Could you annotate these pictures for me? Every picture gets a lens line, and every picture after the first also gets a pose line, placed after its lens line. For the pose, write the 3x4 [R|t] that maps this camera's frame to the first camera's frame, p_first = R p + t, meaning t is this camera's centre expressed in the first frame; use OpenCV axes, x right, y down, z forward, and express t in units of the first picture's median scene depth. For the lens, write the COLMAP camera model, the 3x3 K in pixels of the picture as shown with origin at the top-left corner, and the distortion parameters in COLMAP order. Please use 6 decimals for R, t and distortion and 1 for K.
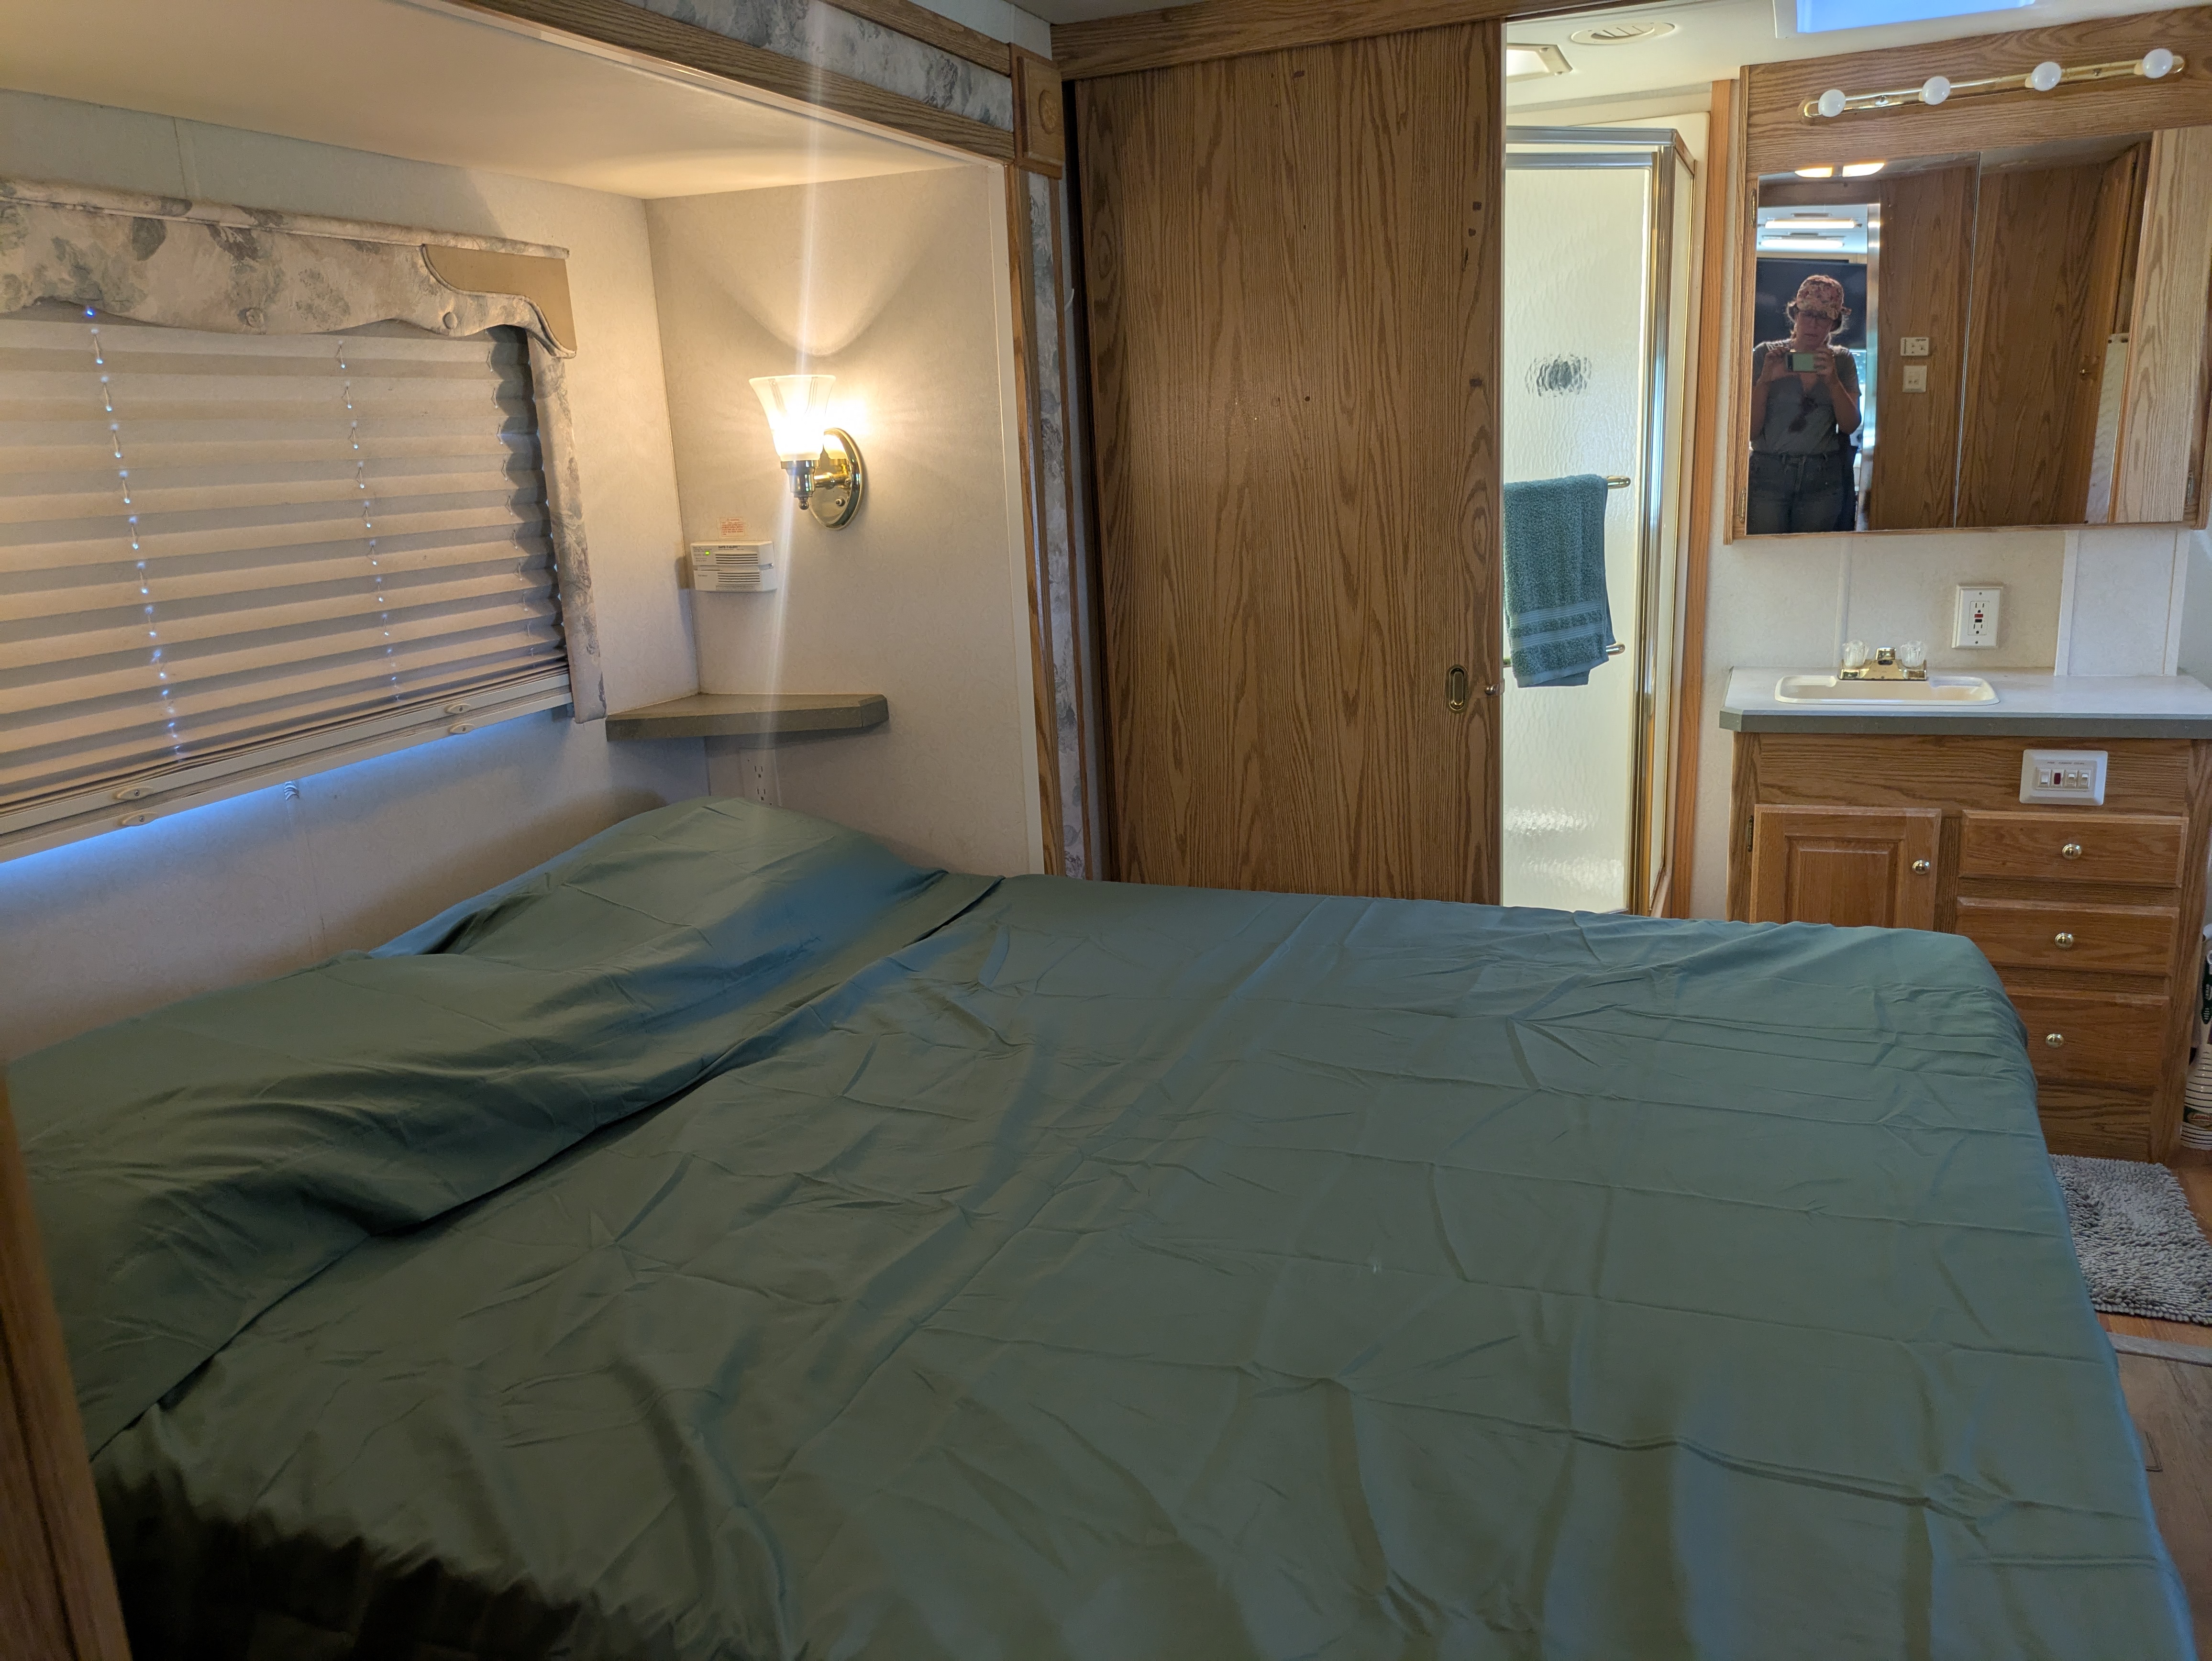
lens RADIAL K [[1641.6, 0, 1106.0], [0, 1641.6, 830.5], [0, 0, 1]] dist [0.022344, -0.036777]
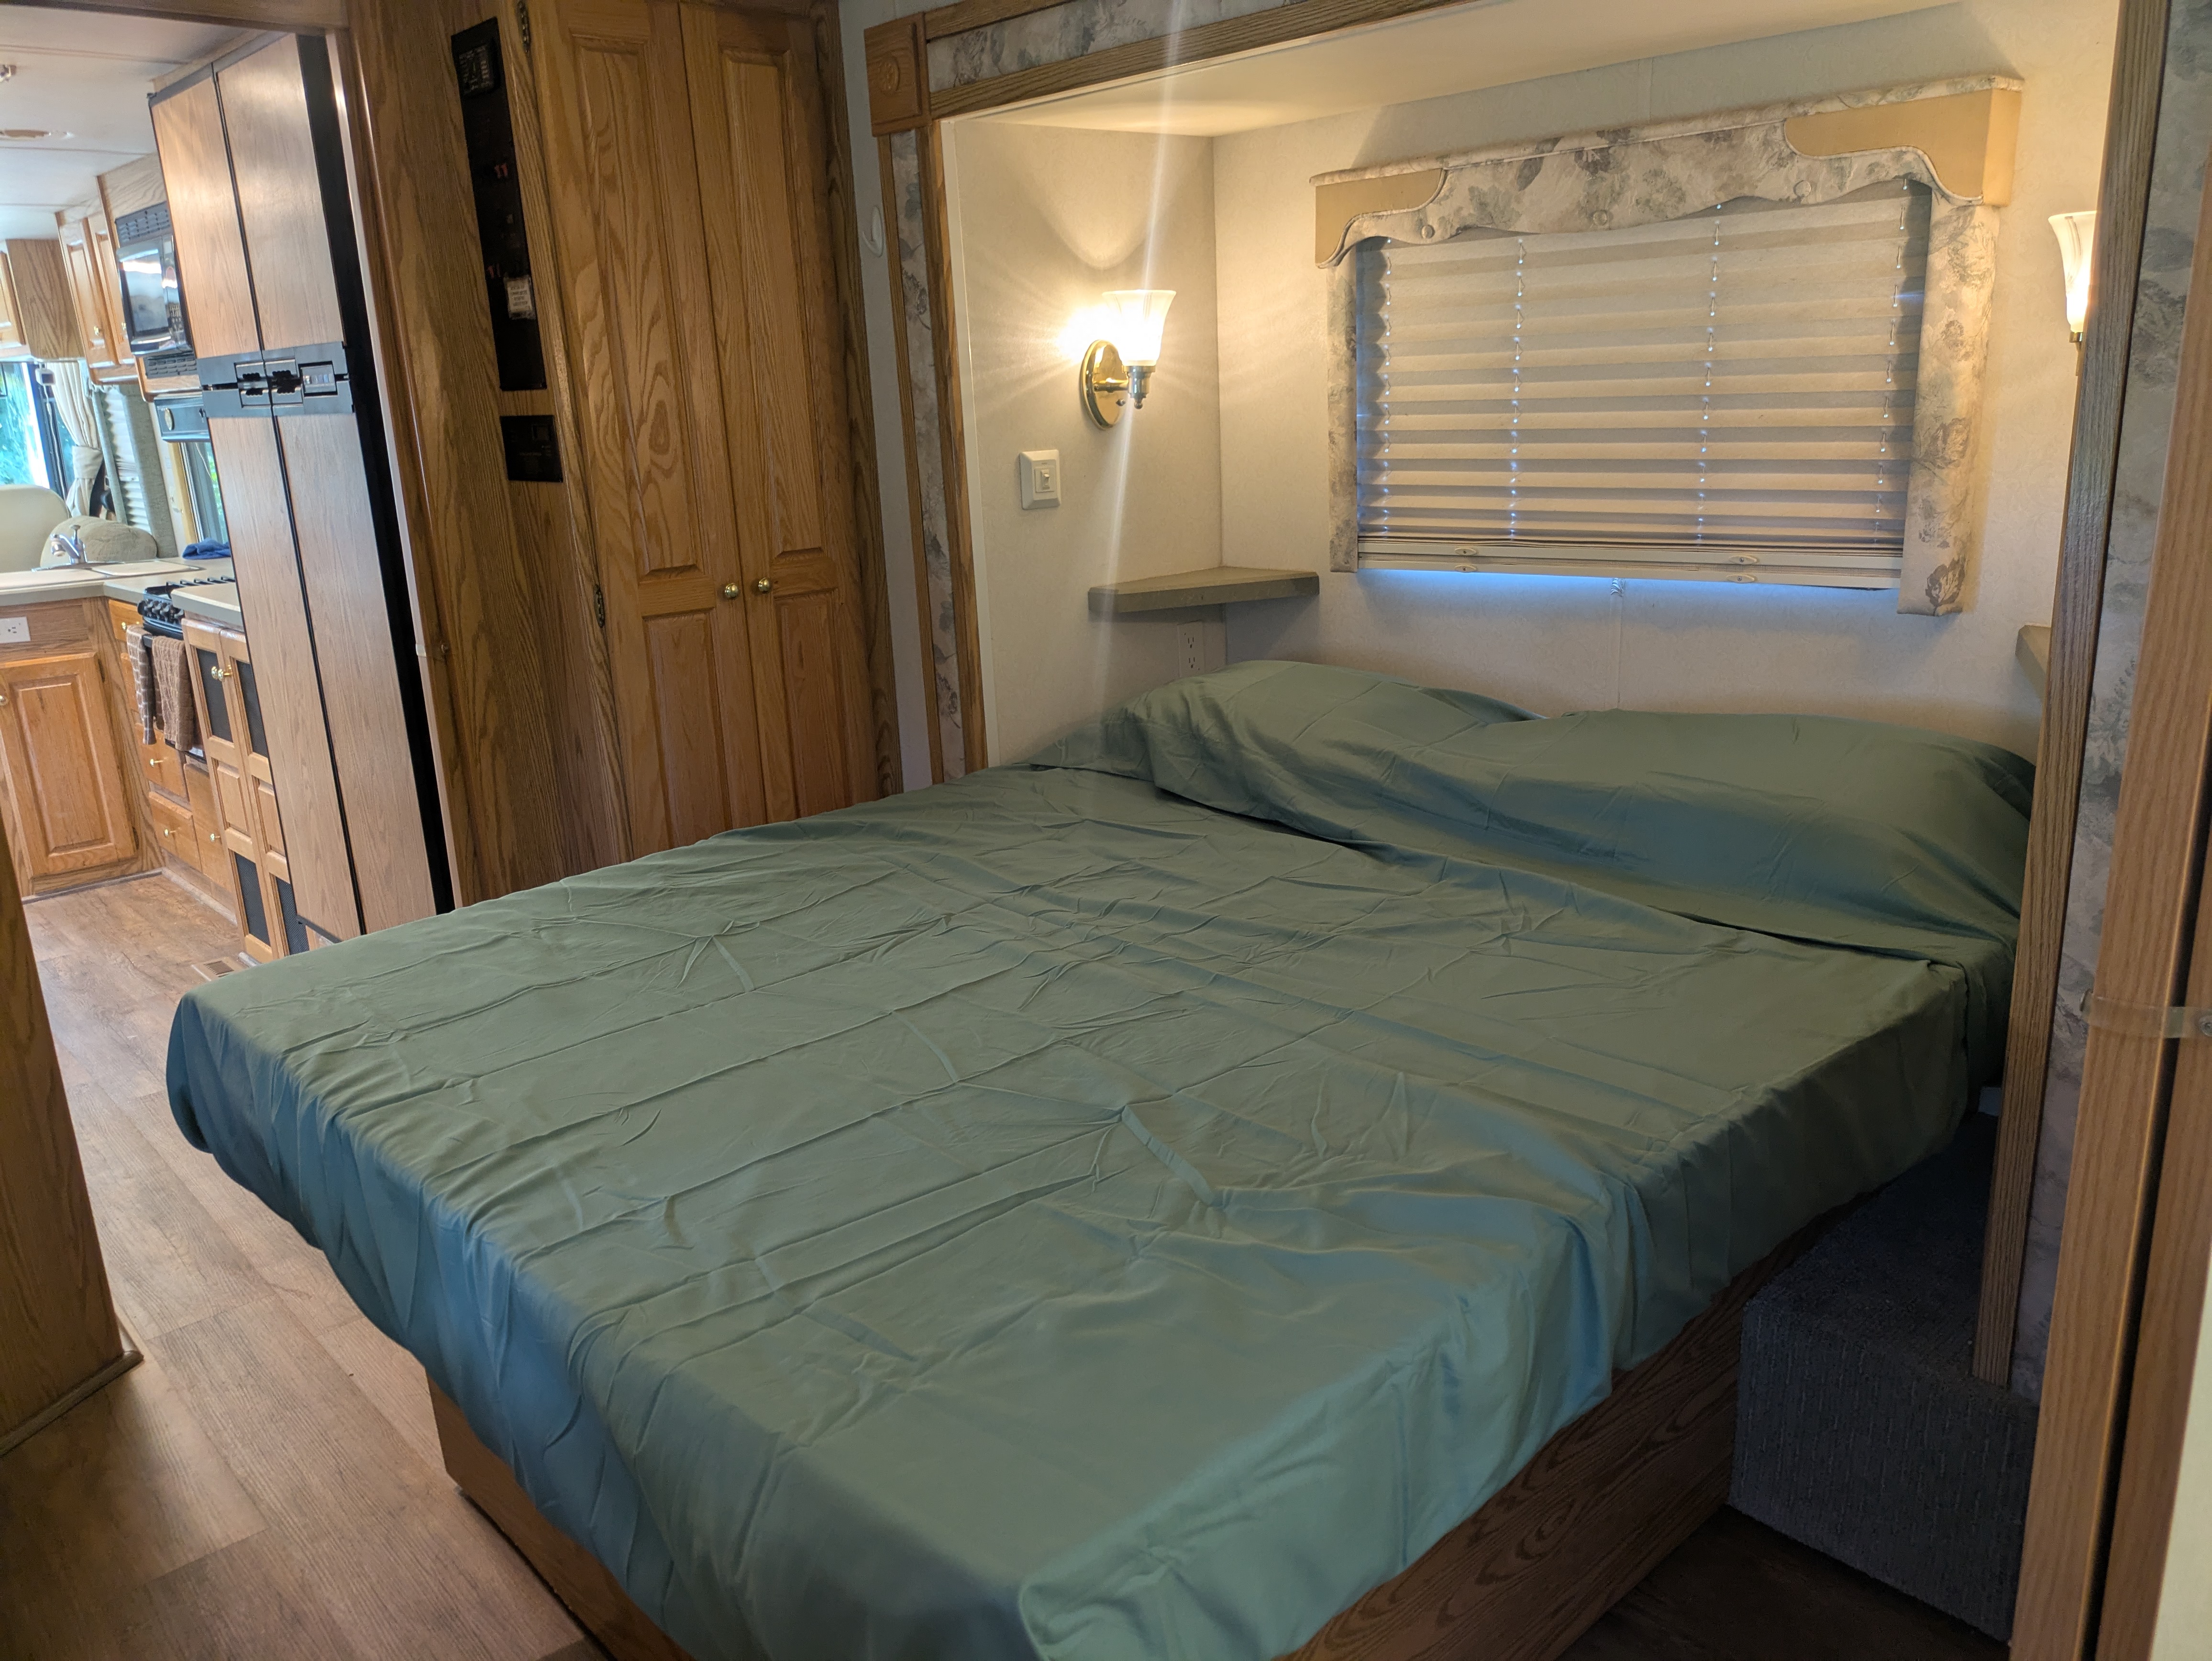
lens RADIAL K [[1641.6, 0, 1106.0], [0, 1641.6, 830.5], [0, 0, 1]] dist [0.022344, -0.036777]
pose [[-0.427143, 0.311798, -0.848723, 0.935726], [-0.143447, 0.903406, 0.404081, -0.356436], [0.892733, 0.294347, -0.341157, 1.282157]]
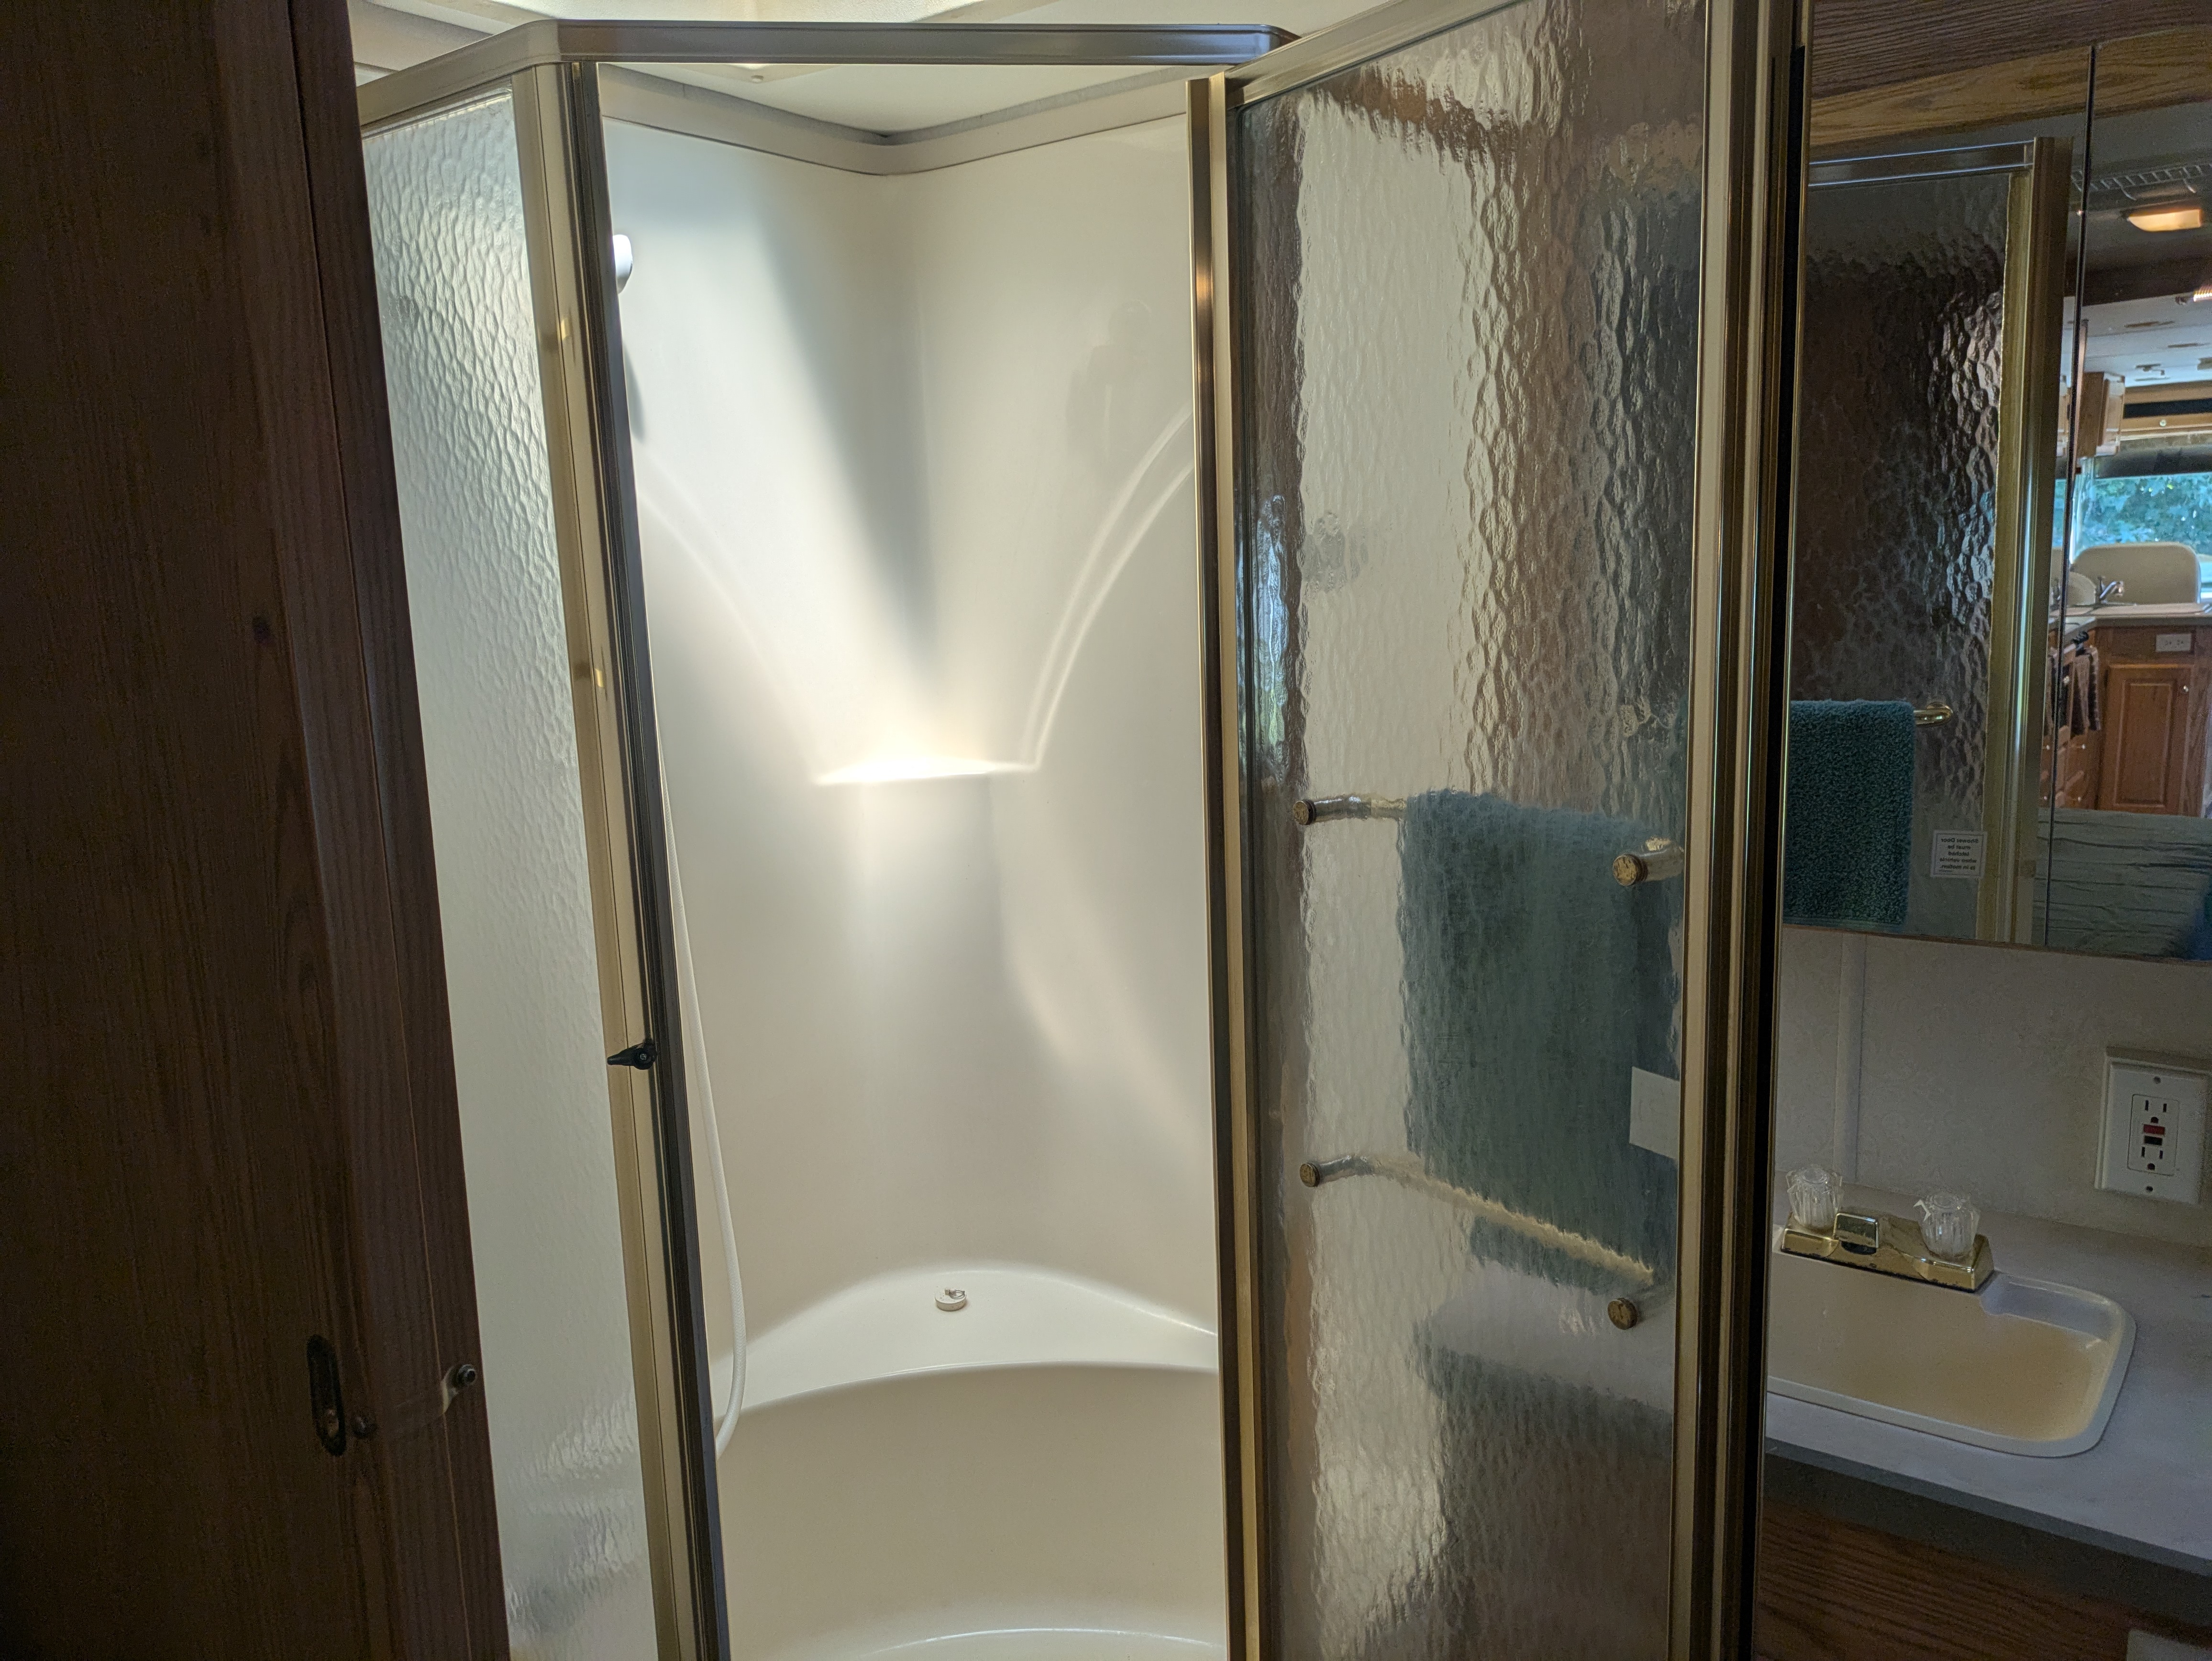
lens RADIAL K [[1604.8, 0, 1106.0], [0, 1604.8, 830.5], [0, 0, 1]] dist [0.022466, 0.000553]
pose [[0.962765, 0.055675, -0.264546, 0.272856], [-0.077216, 0.994431, -0.071730, -0.114230], [0.259079, 0.089486, 0.961702, 0.375638]]
